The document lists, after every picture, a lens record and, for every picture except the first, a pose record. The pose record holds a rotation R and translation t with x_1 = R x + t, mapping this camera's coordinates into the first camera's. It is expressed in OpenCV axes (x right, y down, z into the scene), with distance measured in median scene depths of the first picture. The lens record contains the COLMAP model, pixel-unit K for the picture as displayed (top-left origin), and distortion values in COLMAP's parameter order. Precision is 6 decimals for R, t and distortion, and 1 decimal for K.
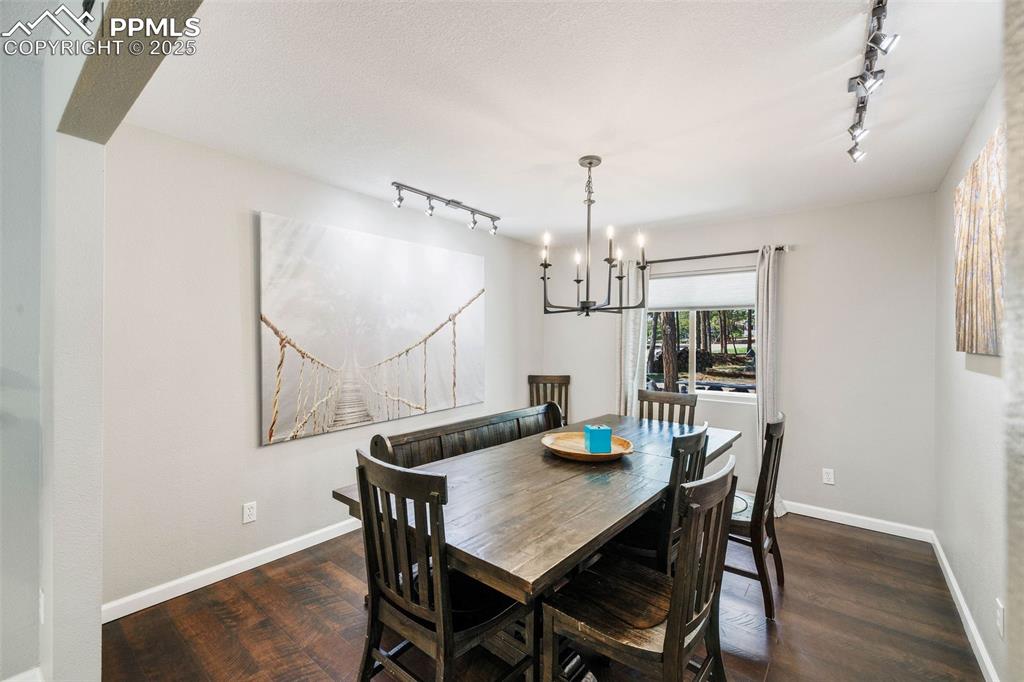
lens RADIAL K [[432.6, 0, 522.8], [0, 432.6, 339.5], [0, 0, 1]] dist [0.001444, -0.000123]
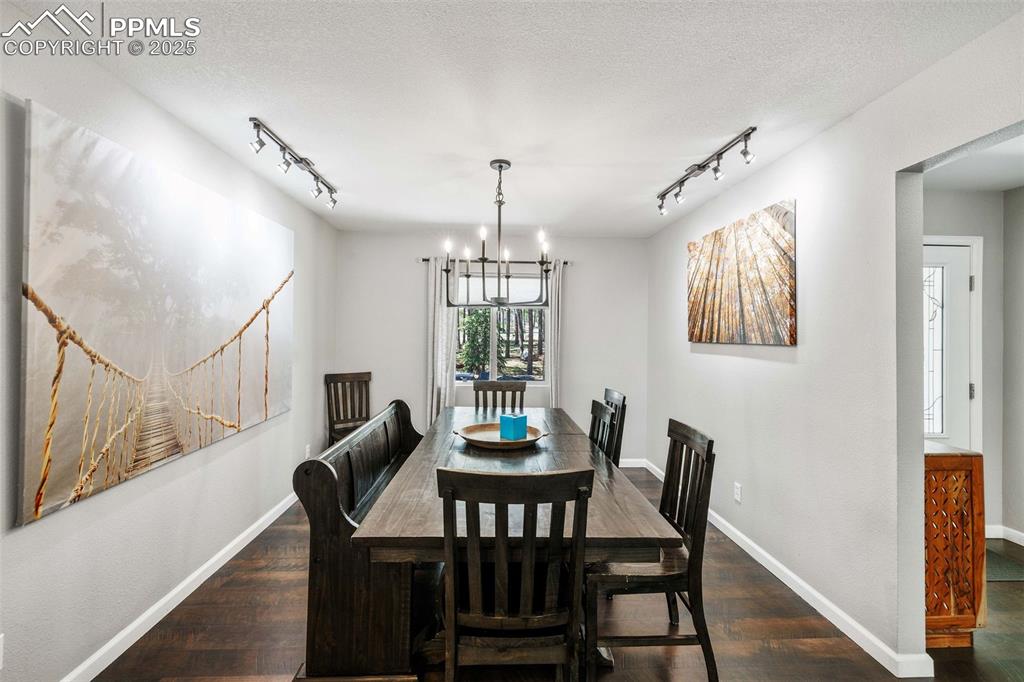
lens RADIAL K [[432.6, 0, 517.0], [0, 432.6, 332.5], [0, 0, 1]] dist [0.001444, -0.000123]
pose [[0.754732, 0.004135, 0.656020, -0.408762], [-0.003521, 0.999991, -0.002252, -0.000420], [-0.656023, -0.000610, 0.754740, 0.145021]]
